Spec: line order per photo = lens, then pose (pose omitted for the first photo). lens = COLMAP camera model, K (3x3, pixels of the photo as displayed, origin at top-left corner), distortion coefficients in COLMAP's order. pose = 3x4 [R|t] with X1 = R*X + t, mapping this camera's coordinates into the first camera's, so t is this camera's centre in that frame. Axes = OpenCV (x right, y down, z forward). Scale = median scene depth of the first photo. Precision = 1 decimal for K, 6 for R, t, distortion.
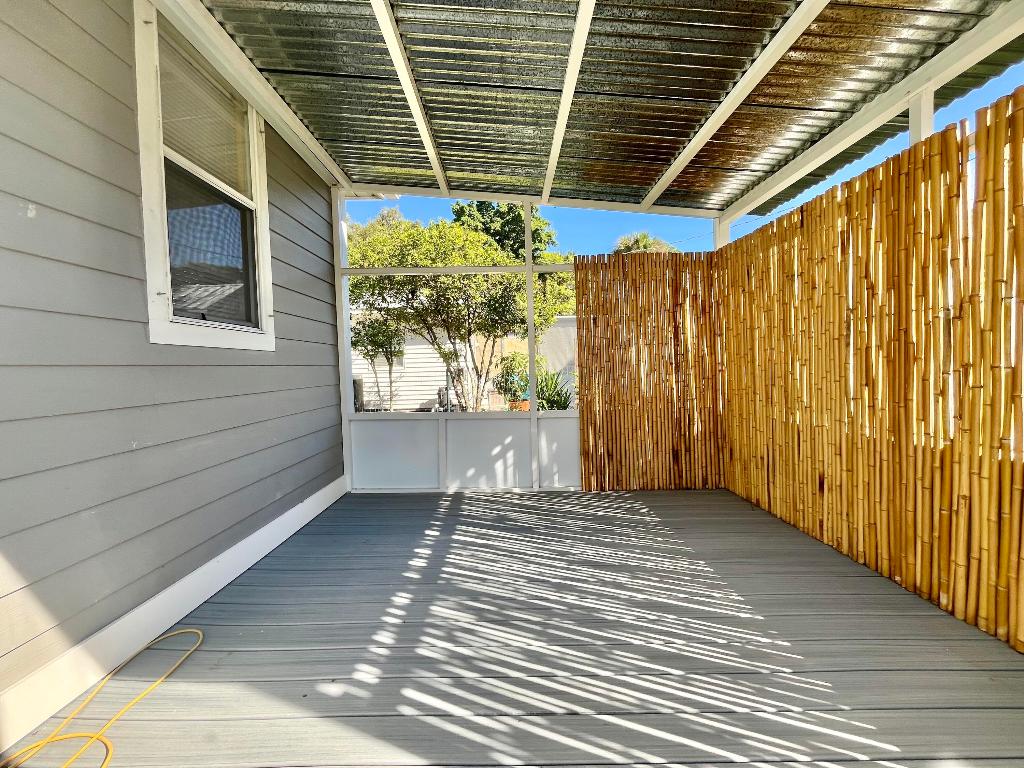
lens RADIAL K [[414.1, 0, 512.0], [0, 414.1, 384.0], [0, 0, 1]] dist [0.000122, -0.000037]
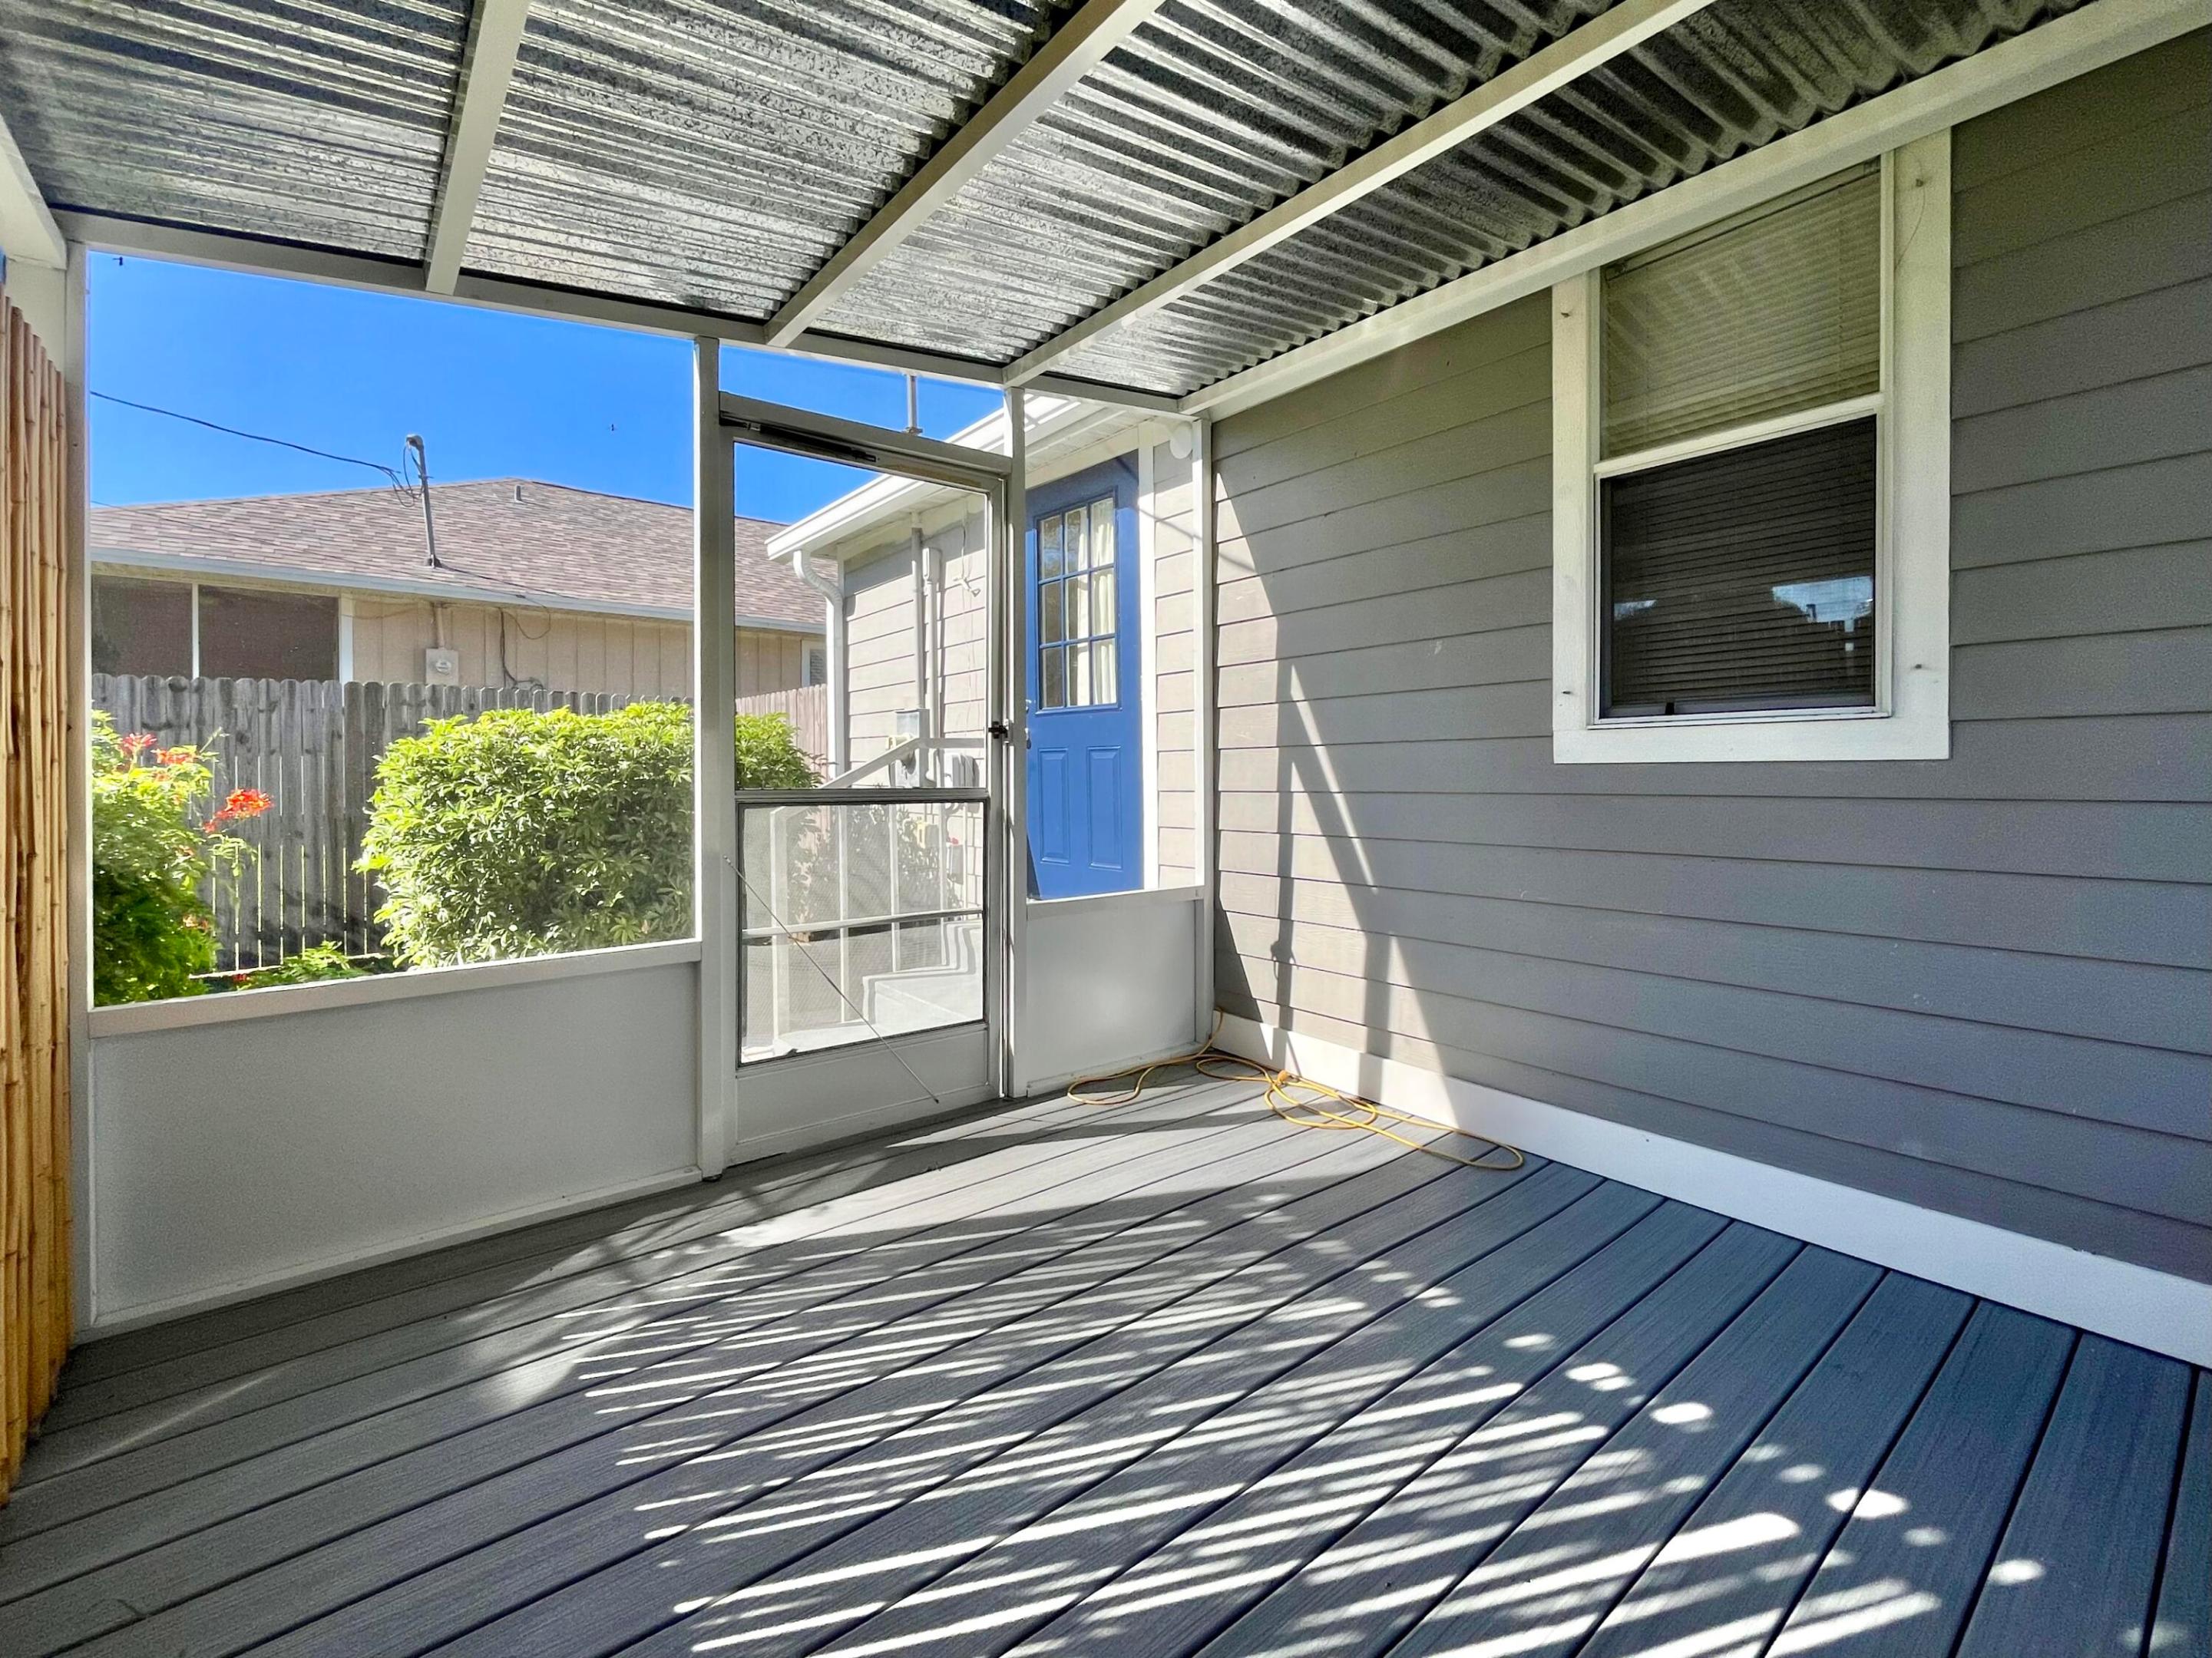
lens RADIAL K [[965.2, 0, 1110.4], [0, 965.2, 781.8], [0, 0, 1]] dist [-0.000931, -0.000067]
pose [[-0.777303, 0.035976, -0.628097, 0.422374], [-0.001114, 0.998283, 0.058558, -0.086168], [0.629126, 0.046217, -0.775929, 0.959728]]
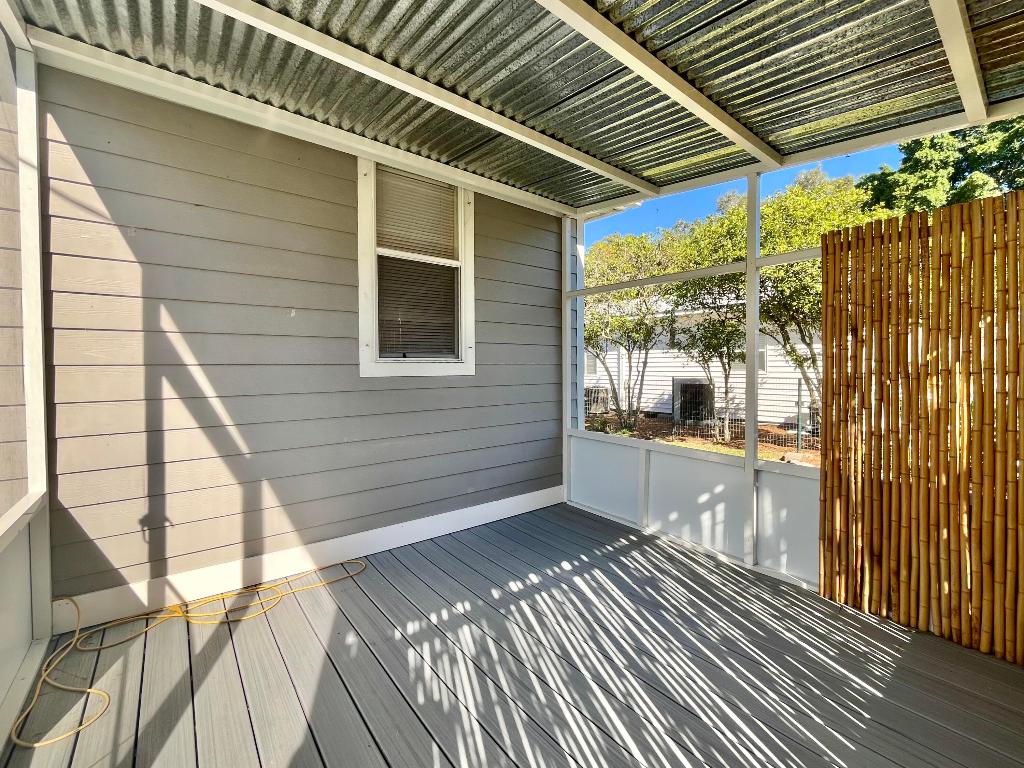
lens RADIAL K [[436.2, 0, 512.0], [0, 436.2, 384.0], [0, 0, 1]] dist [-0.000648, -0.000010]
pose [[0.621763, 0.048092, -0.781727, 0.425928], [-0.042639, 0.998711, 0.027527, -0.074592], [0.782044, 0.016216, 0.623012, 0.214627]]
